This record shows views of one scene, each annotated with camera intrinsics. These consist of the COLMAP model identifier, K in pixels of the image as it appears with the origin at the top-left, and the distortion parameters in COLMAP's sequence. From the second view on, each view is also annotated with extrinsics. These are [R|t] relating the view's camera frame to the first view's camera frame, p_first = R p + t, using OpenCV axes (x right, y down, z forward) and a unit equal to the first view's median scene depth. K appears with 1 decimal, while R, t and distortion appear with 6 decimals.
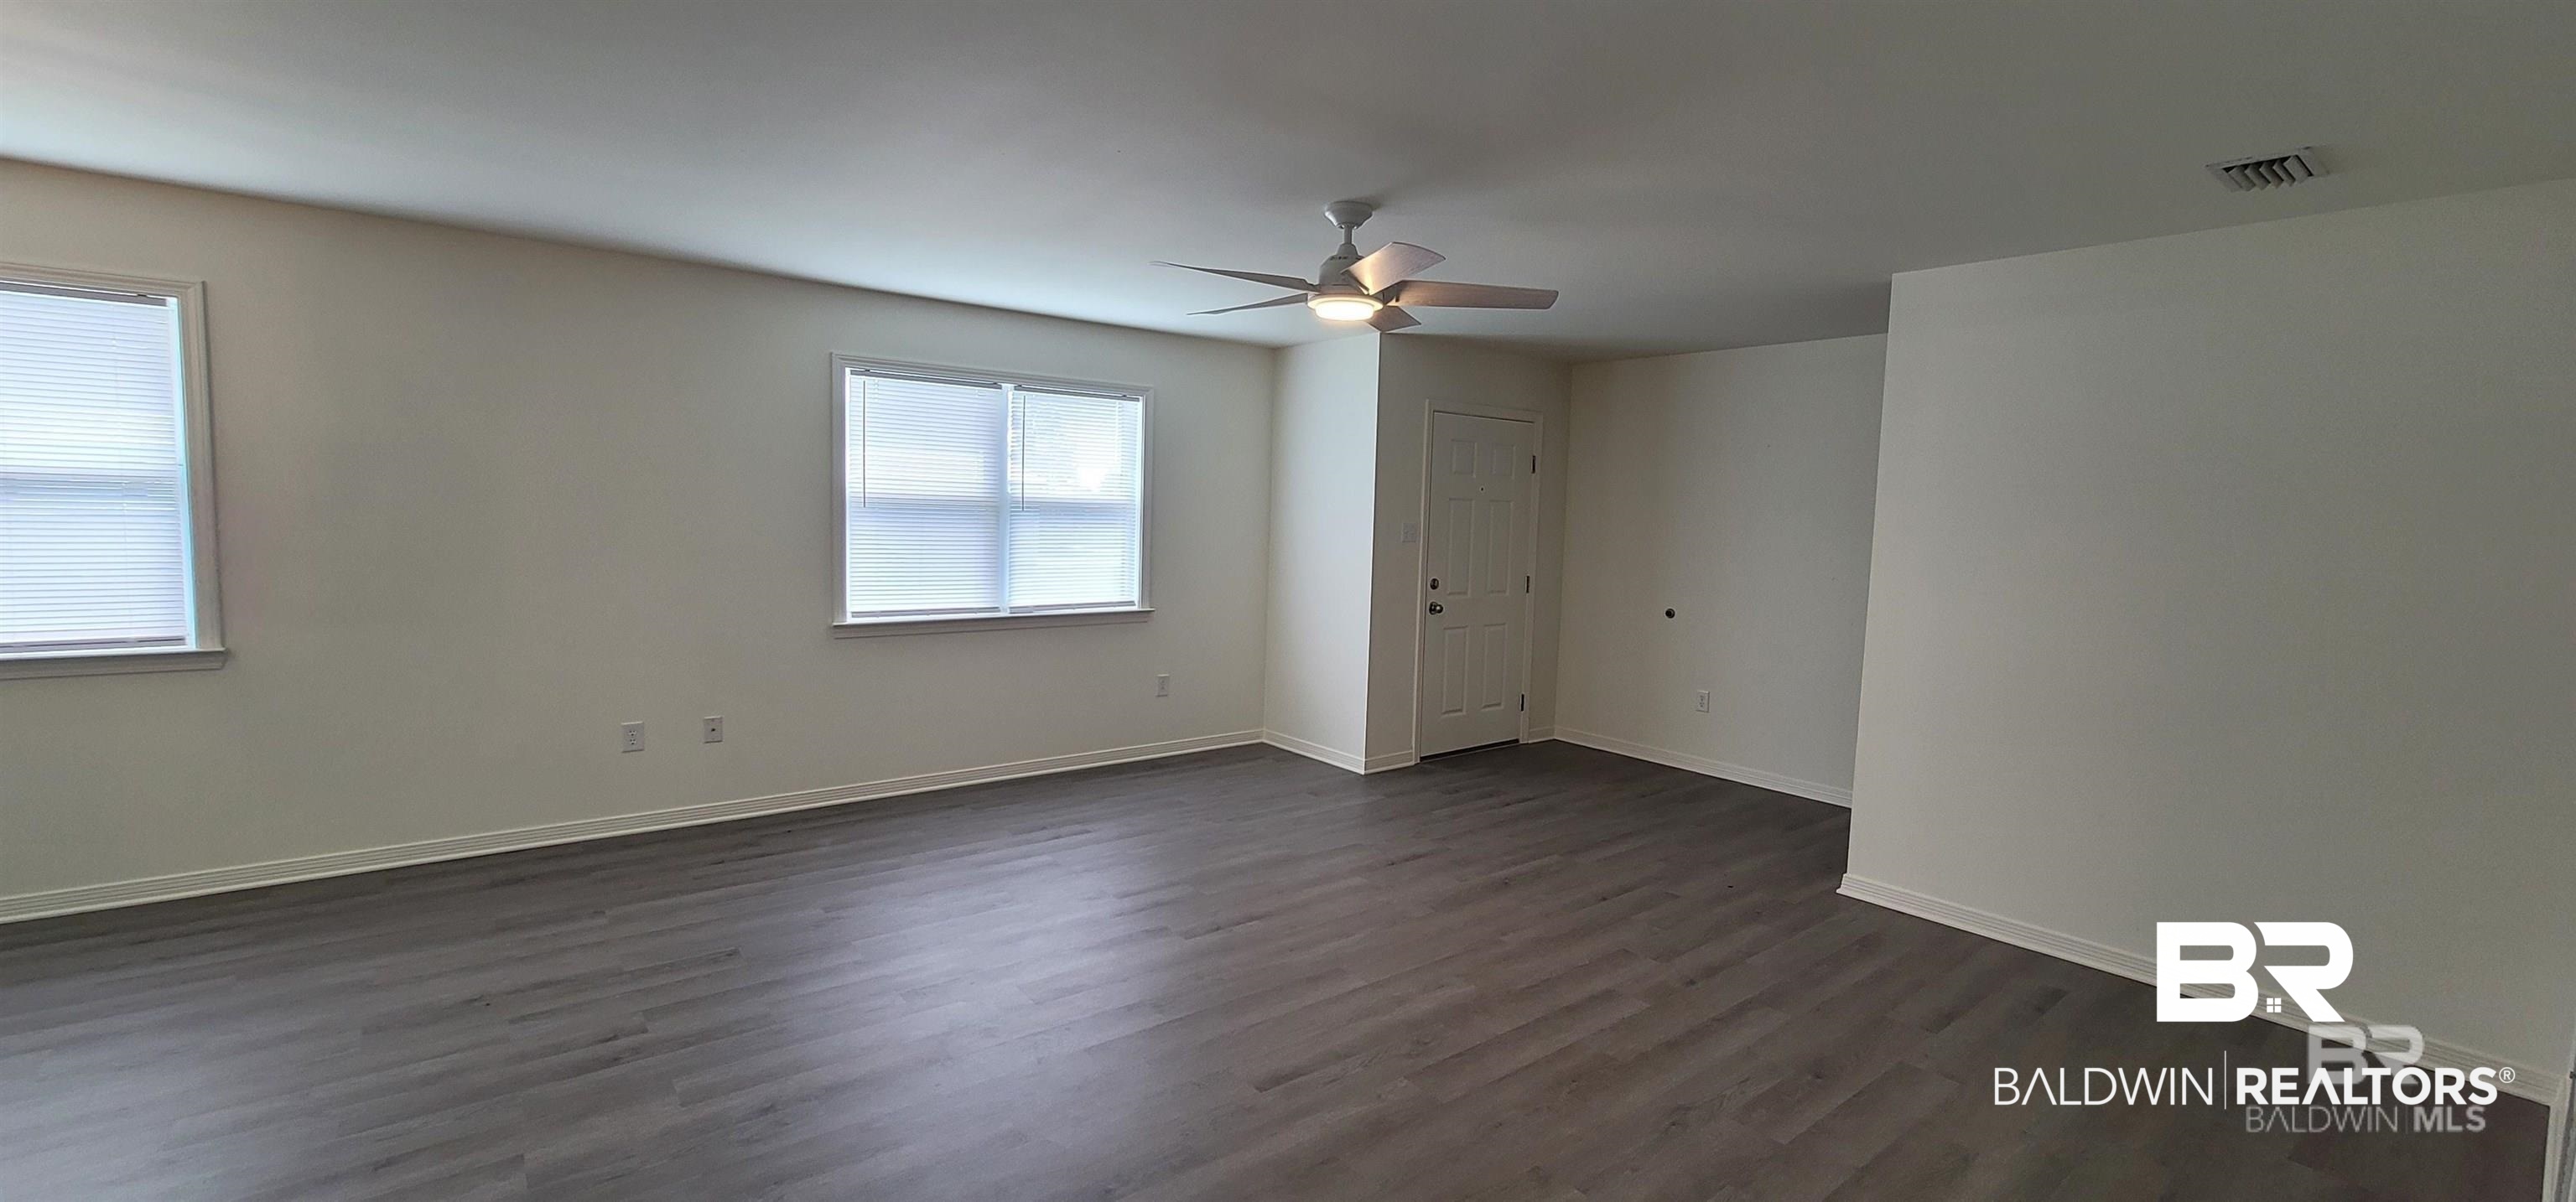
lens RADIAL K [[1054.1, 0, 1285.4], [0, 1054.1, 599.3], [0, 0, 1]] dist [-0.000953, -0.000105]
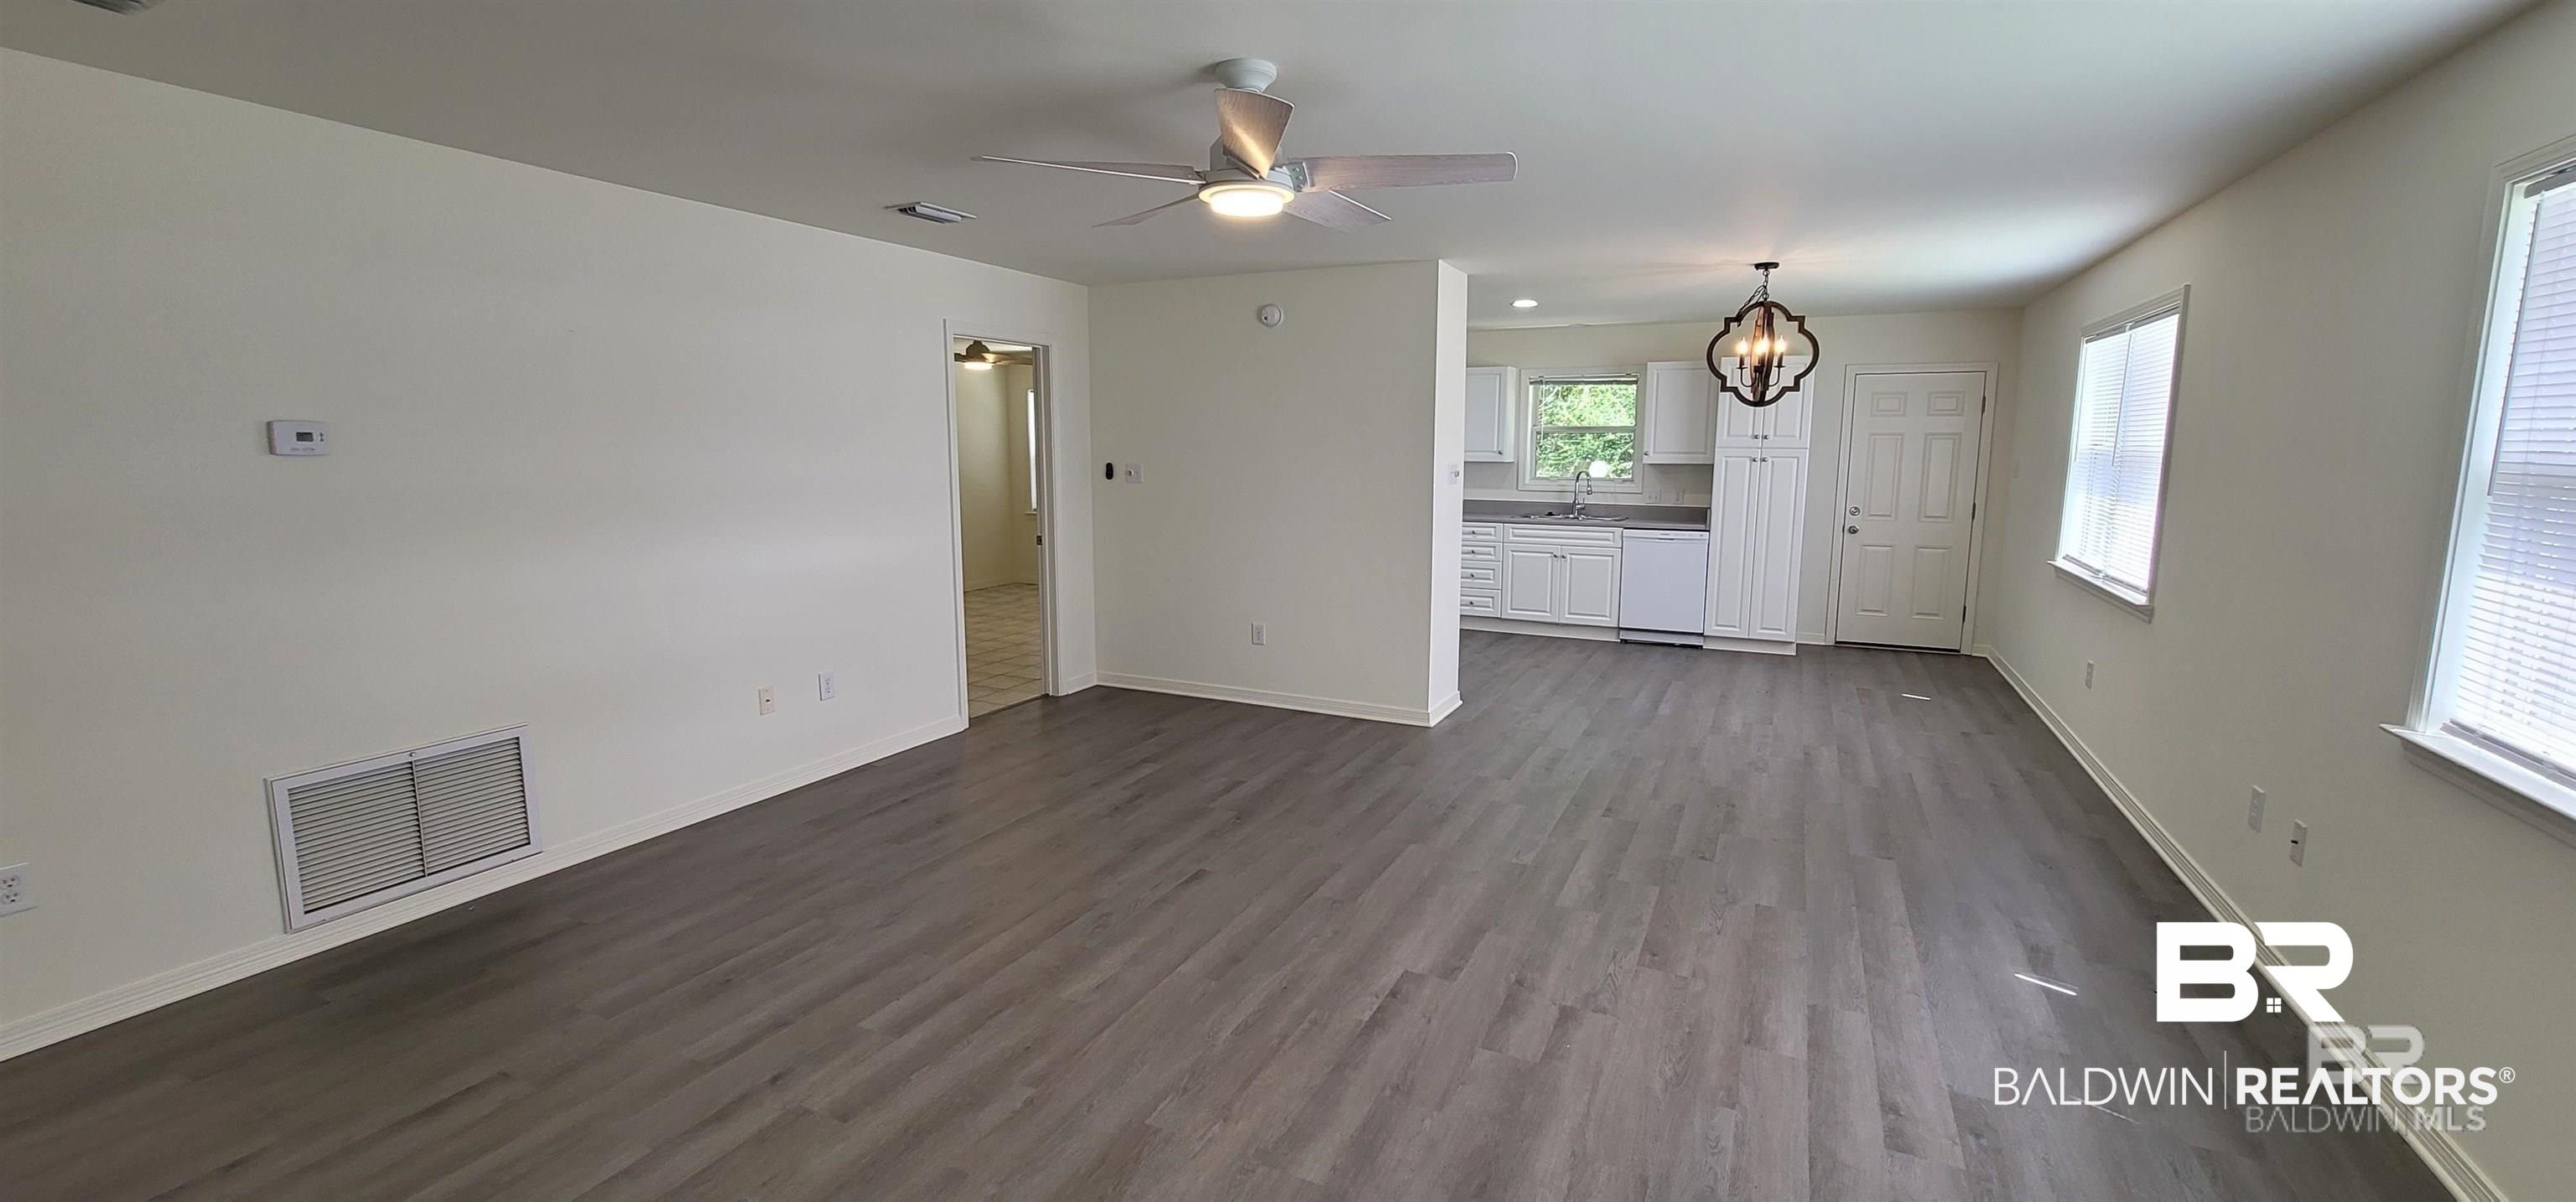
lens RADIAL K [[1054.1, 0, 1288.4], [0, 1054.1, 594.4], [0, 0, 1]] dist [-0.000953, -0.000105]
pose [[-0.900697, 0.029526, -0.433444, 0.394489], [-0.068034, 0.975793, 0.207844, -0.162076], [0.429088, 0.216694, -0.876885, 1.843396]]
